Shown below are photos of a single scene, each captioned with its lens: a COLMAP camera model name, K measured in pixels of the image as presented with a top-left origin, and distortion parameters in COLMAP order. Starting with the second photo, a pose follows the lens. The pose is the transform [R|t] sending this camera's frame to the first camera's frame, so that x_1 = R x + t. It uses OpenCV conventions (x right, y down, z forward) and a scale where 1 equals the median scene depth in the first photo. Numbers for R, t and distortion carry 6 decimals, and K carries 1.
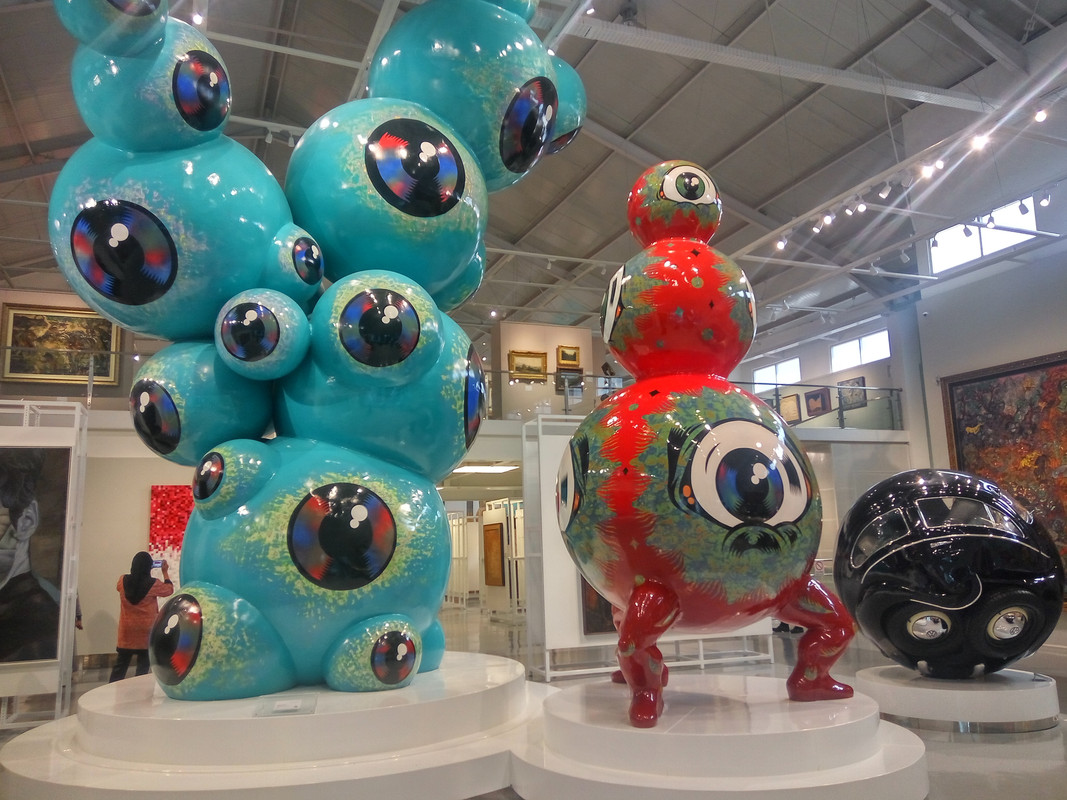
lens RADIAL K [[845.8, 0, 528.2], [0, 845.8, 400.3], [0, 0, 1]] dist [0.031229, -0.001553]
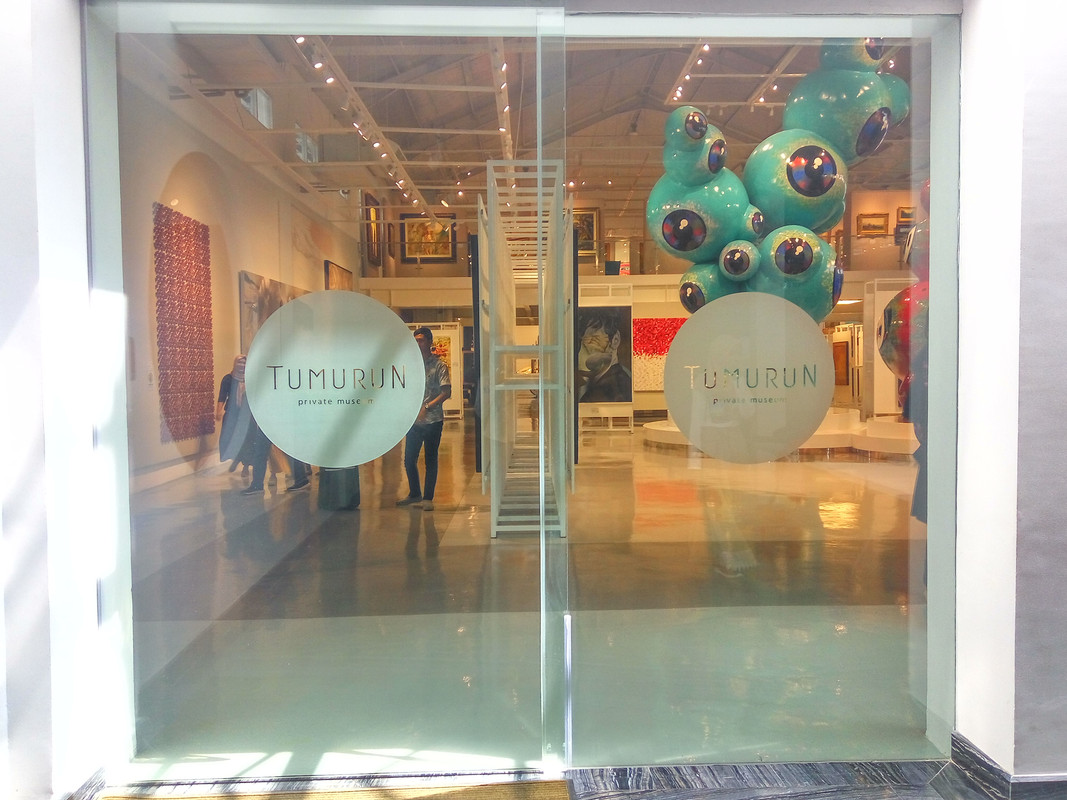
lens RADIAL K [[845.8, 0, 530.5], [0, 845.8, 405.3], [0, 0, 1]] dist [0.031229, -0.001553]
pose [[0.927659, 0.037186, -0.371573, 0.022133], [0.047024, 0.975476, 0.215022, -0.198662], [0.370456, -0.216940, 0.903161, -1.233724]]
